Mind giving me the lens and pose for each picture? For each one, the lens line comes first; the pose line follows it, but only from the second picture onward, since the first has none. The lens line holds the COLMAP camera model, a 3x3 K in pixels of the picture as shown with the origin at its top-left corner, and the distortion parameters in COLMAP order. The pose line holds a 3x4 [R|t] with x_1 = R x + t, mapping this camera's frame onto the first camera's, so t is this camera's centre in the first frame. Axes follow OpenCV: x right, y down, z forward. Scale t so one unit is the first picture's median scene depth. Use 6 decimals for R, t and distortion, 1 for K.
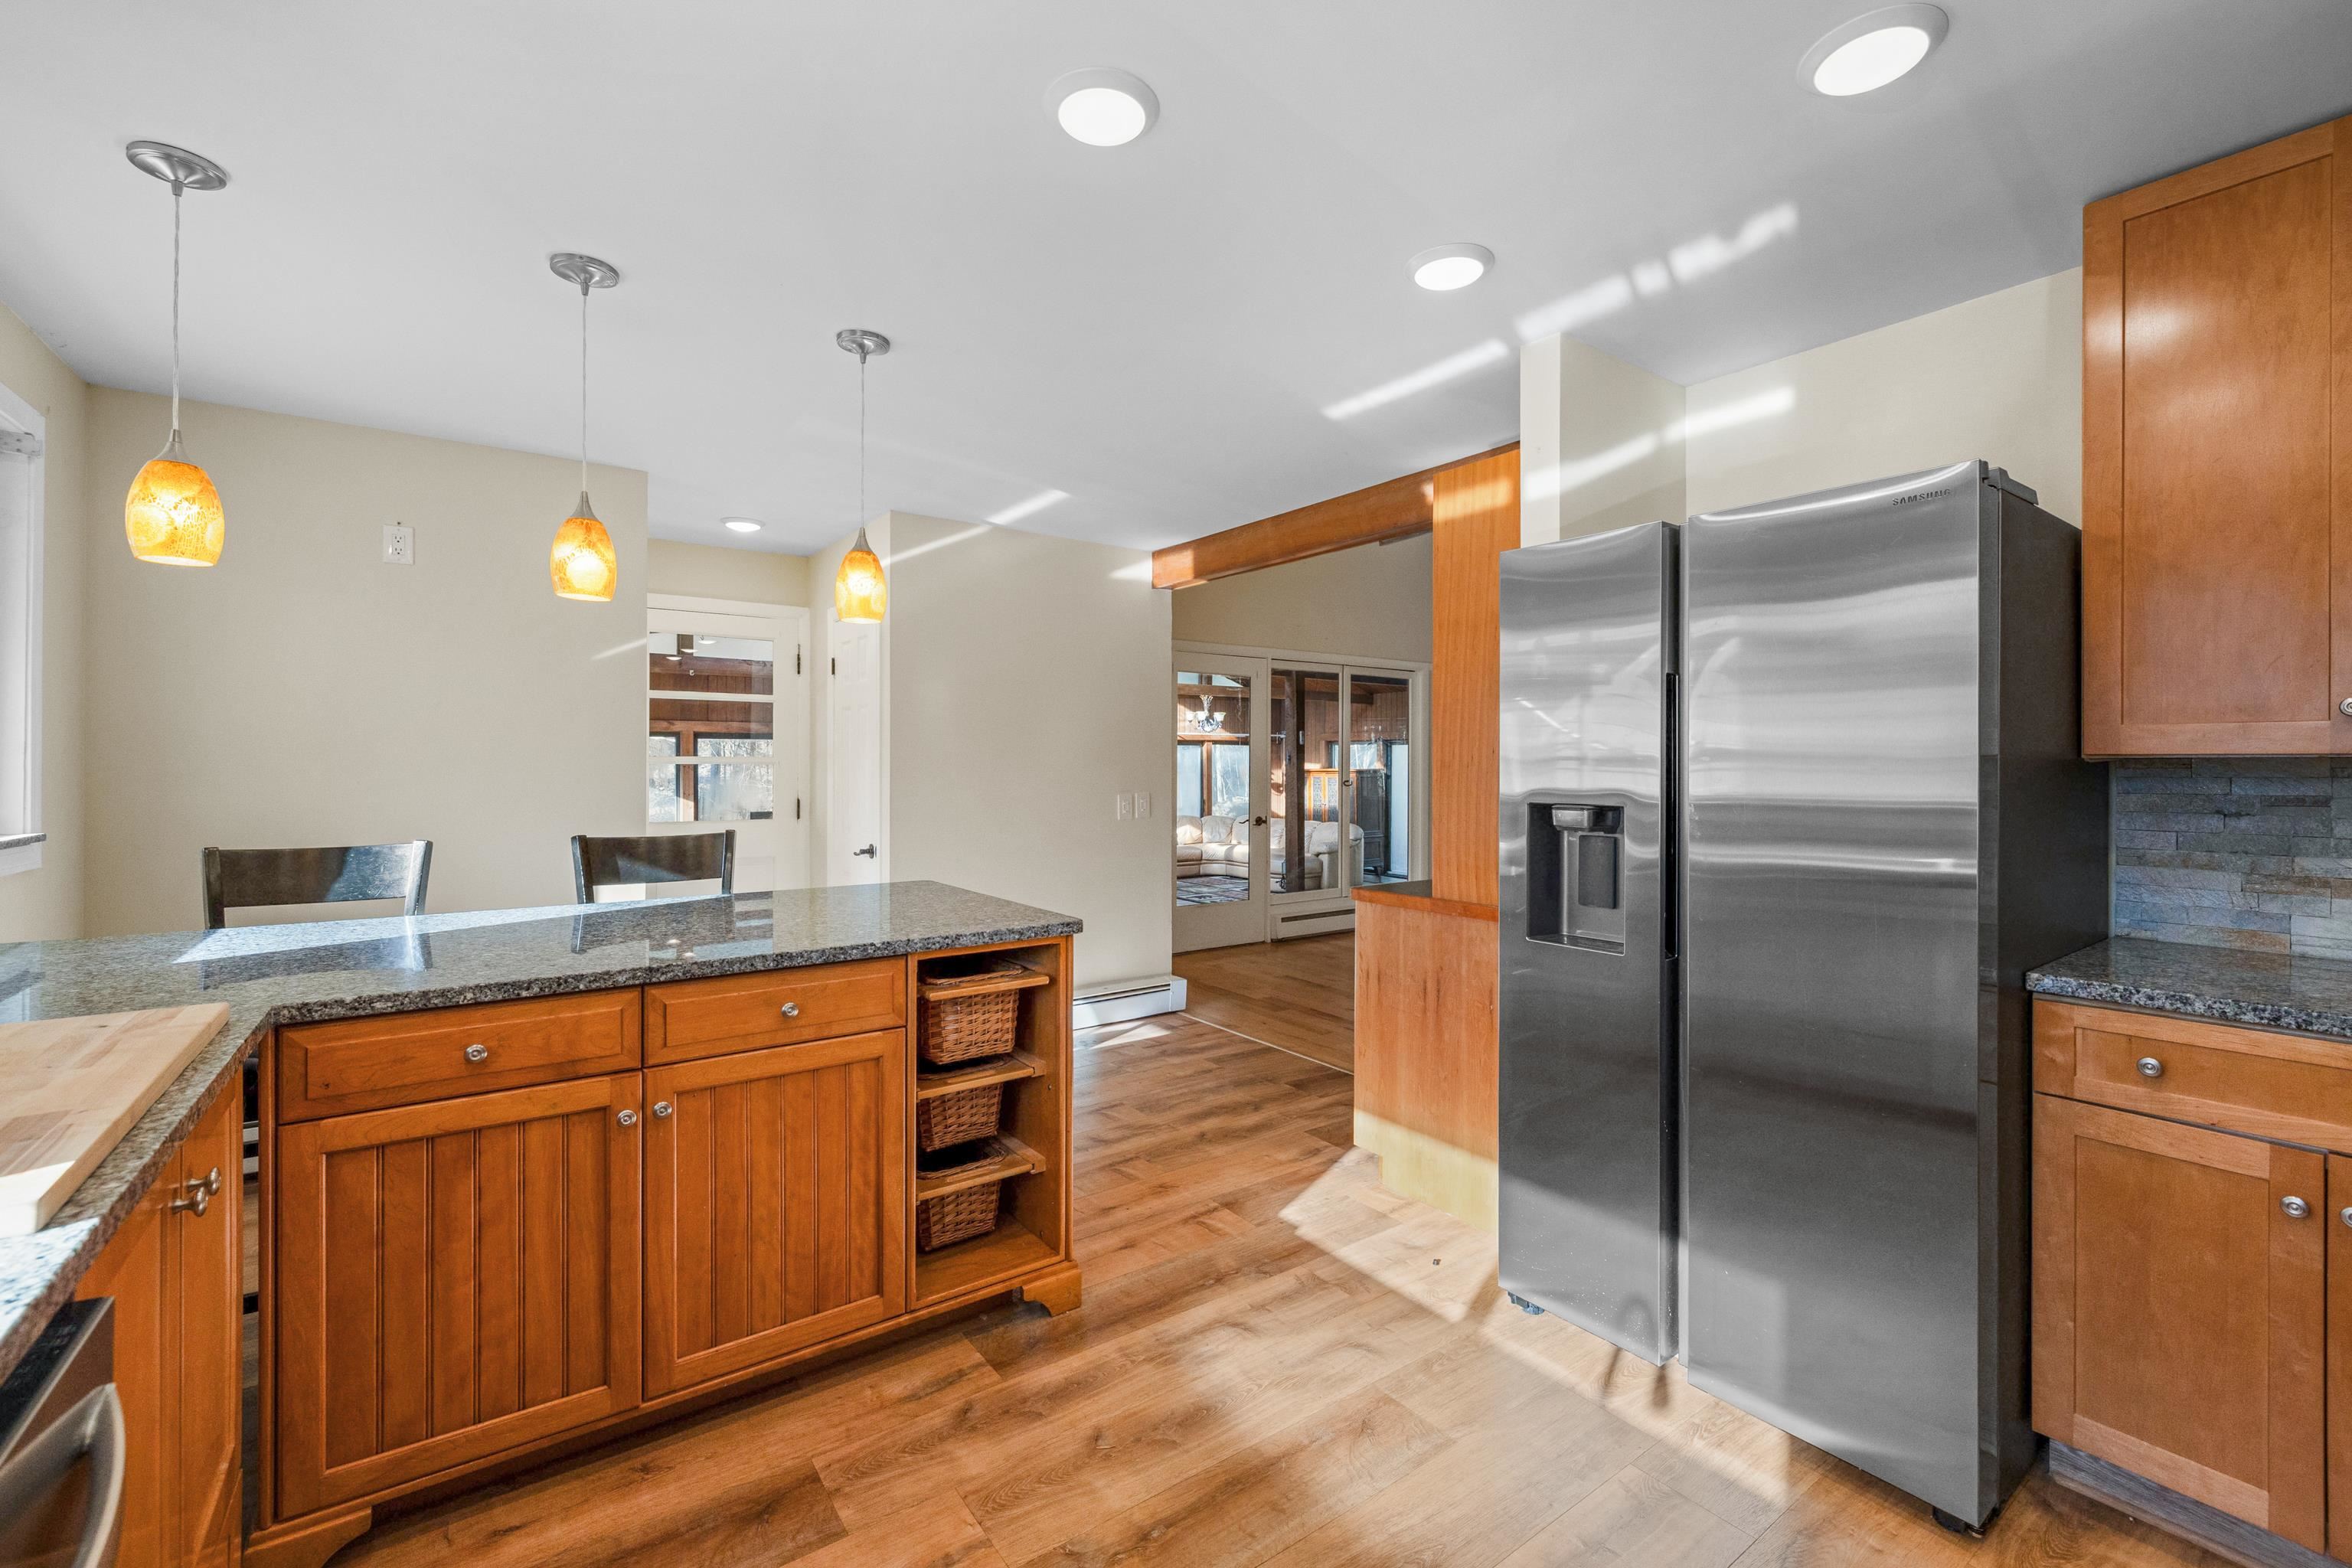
lens RADIAL K [[999.0, 0, 1173.0], [0, 999.0, 772.0], [0, 0, 1]] dist [-0.002827, -0.000210]
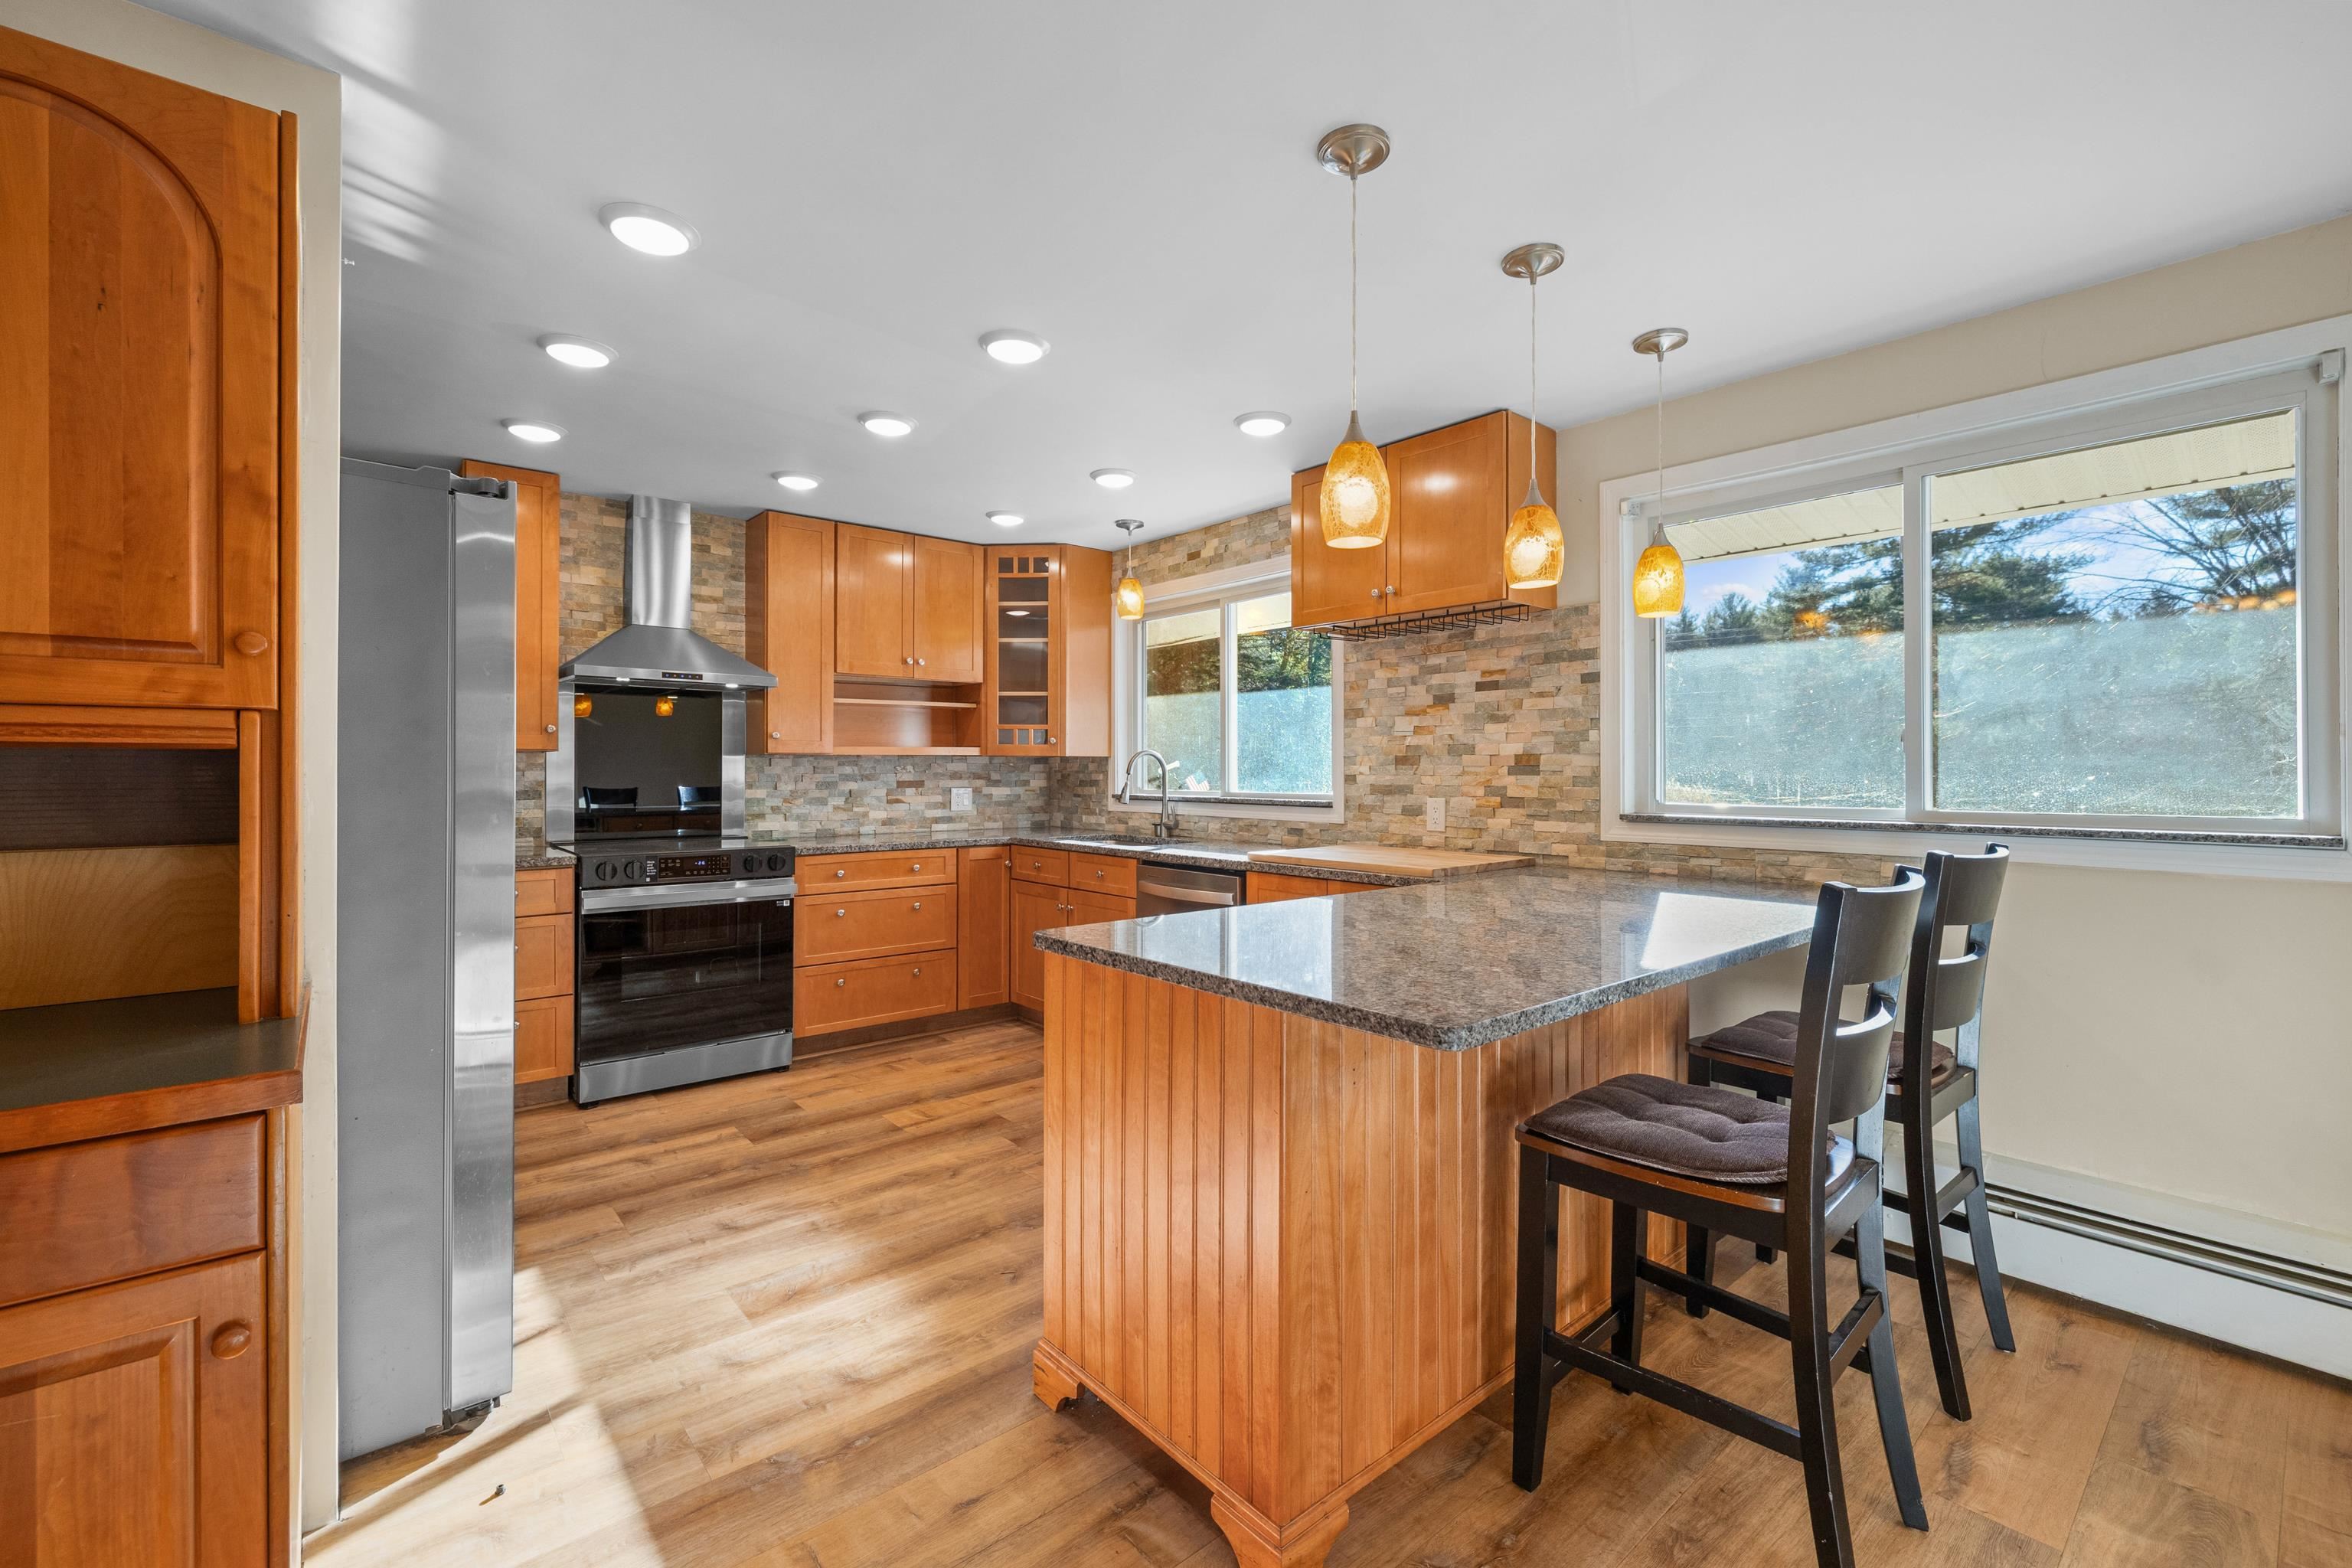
lens RADIAL K [[1015.2, 0, 1180.5], [0, 1015.2, 770.6], [0, 0, 1]] dist [0.032385, -0.000016]
pose [[-0.996664, -0.002091, -0.081593, -0.141613], [-0.002744, 0.999965, 0.007890, 0.008359], [0.081573, 0.008087, -0.996635, 1.869447]]
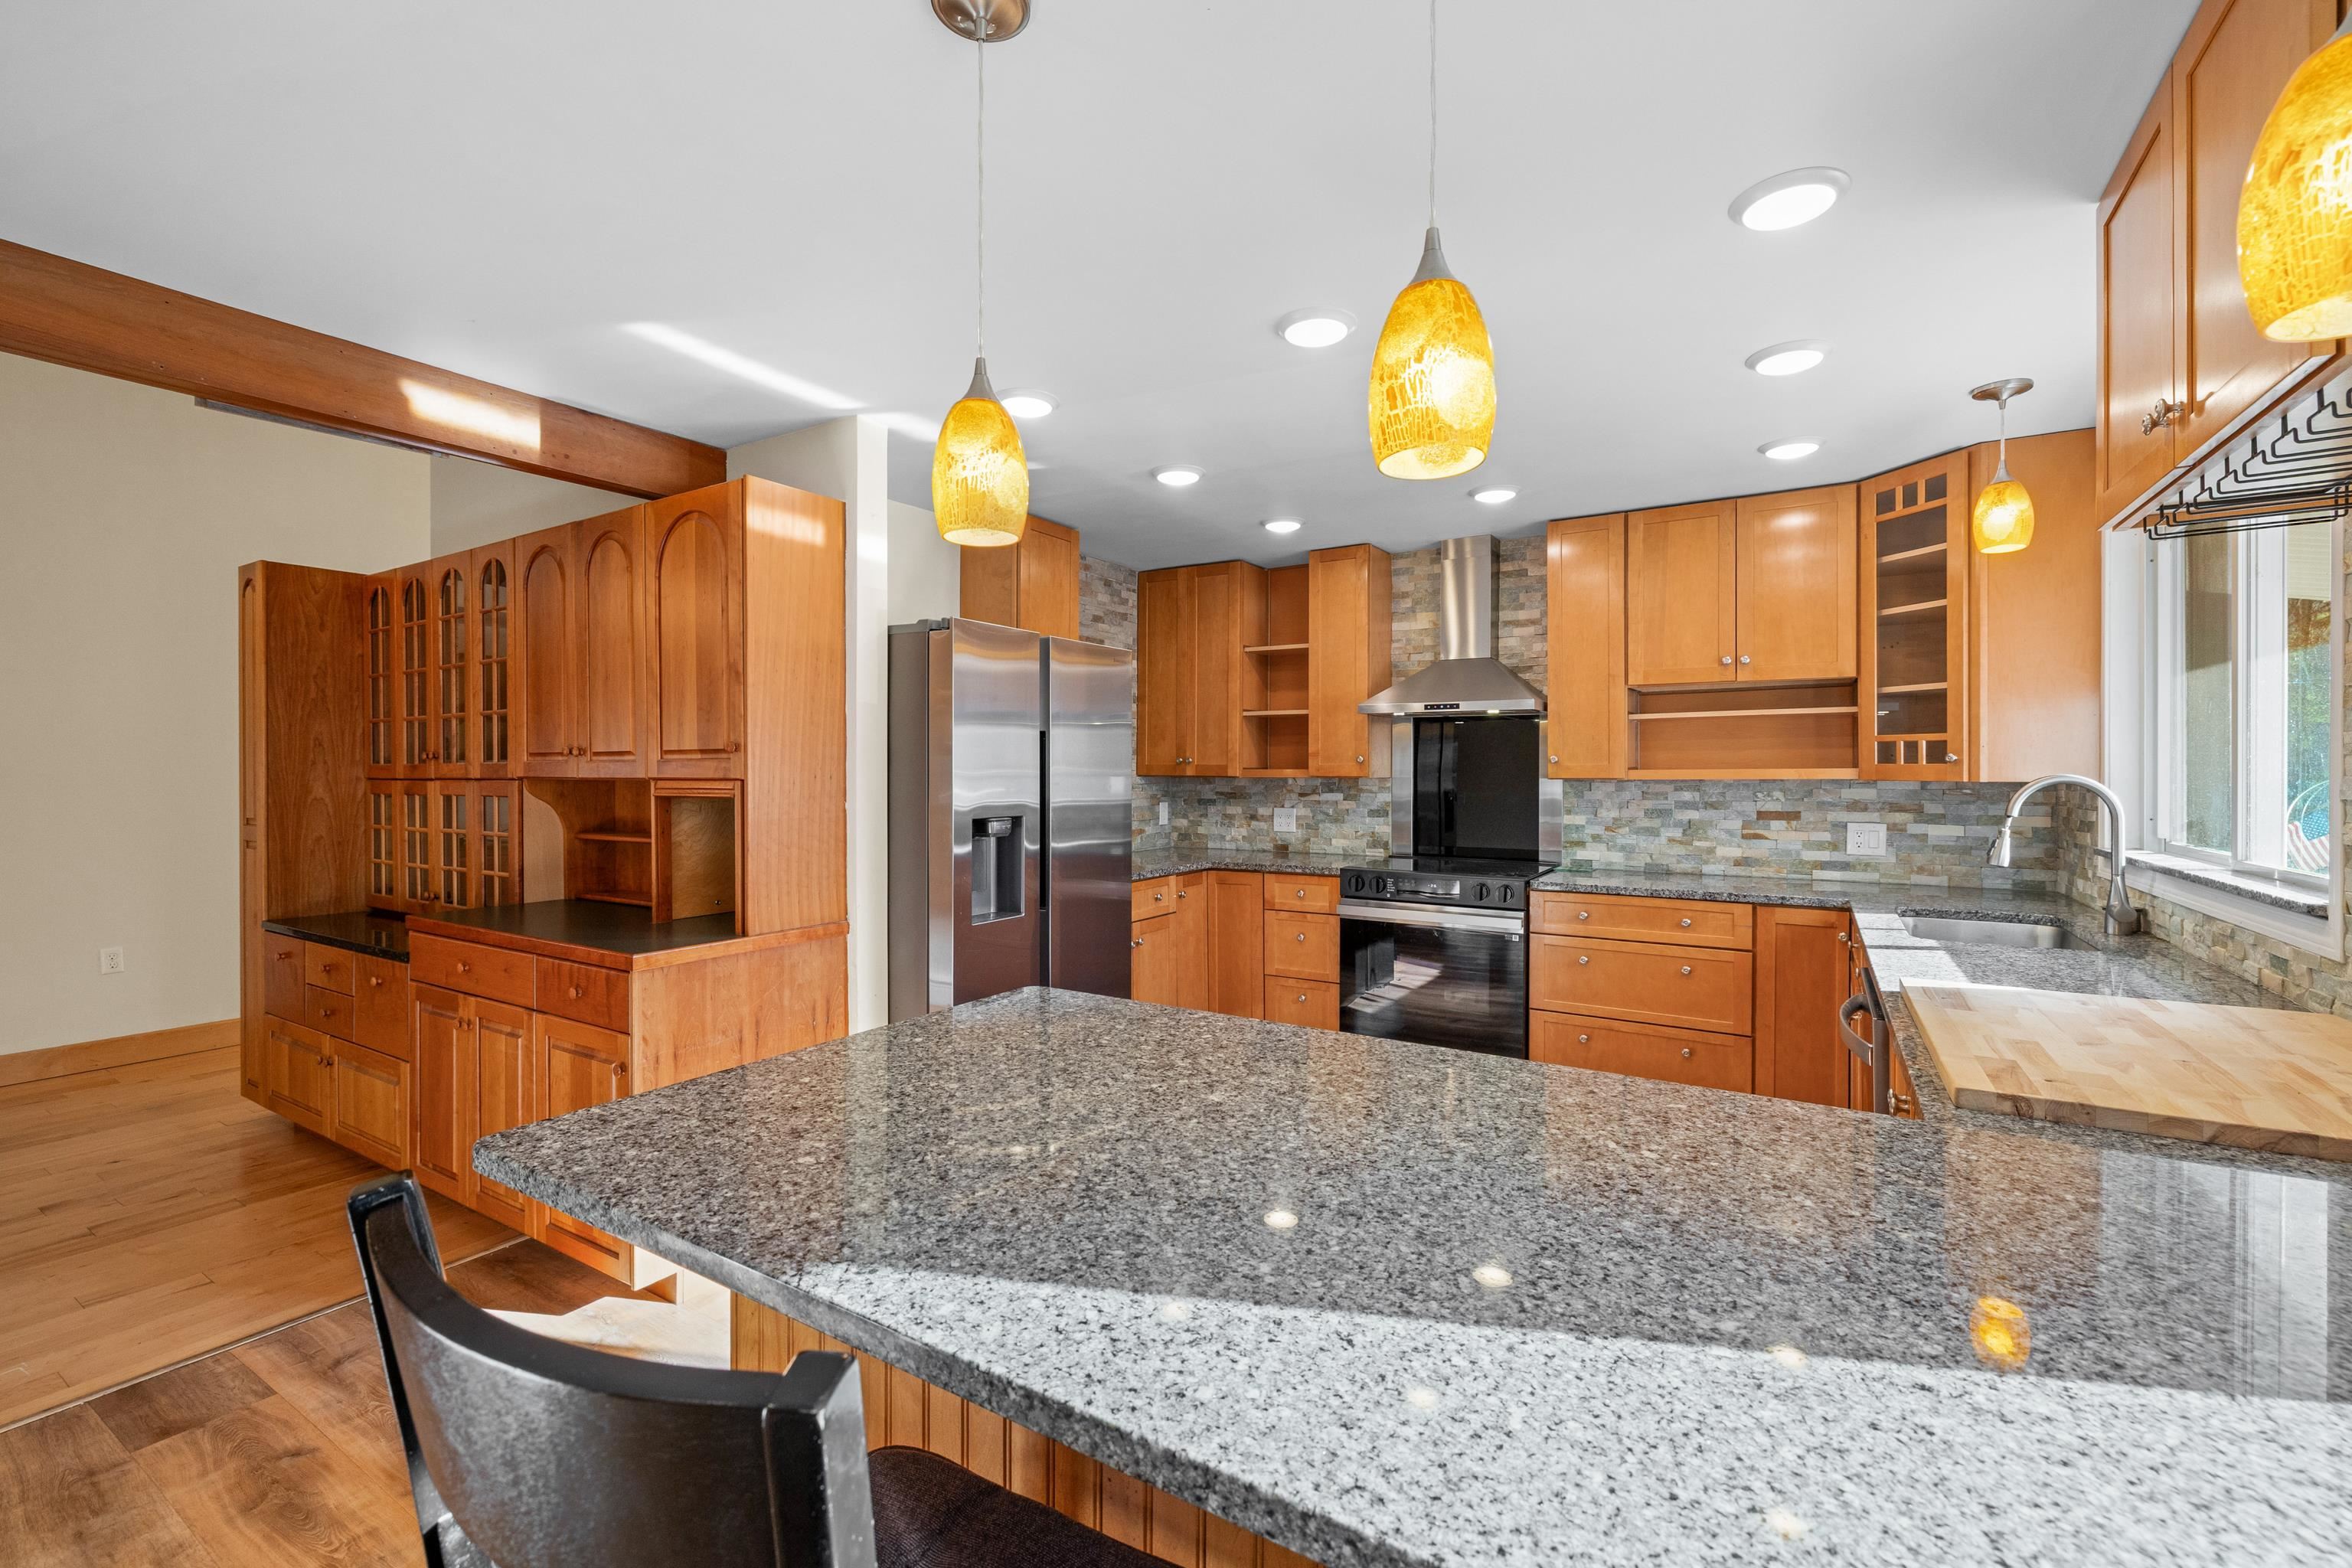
lens RADIAL K [[999.0, 0, 1173.0], [0, 999.0, 772.0], [0, 0, 1]] dist [-0.002827, -0.000210]
pose [[-0.369971, -0.004479, 0.929032, -0.898091], [0.006815, 0.999948, 0.007535, -0.034709], [-0.929018, 0.009119, -0.369922, 1.195359]]
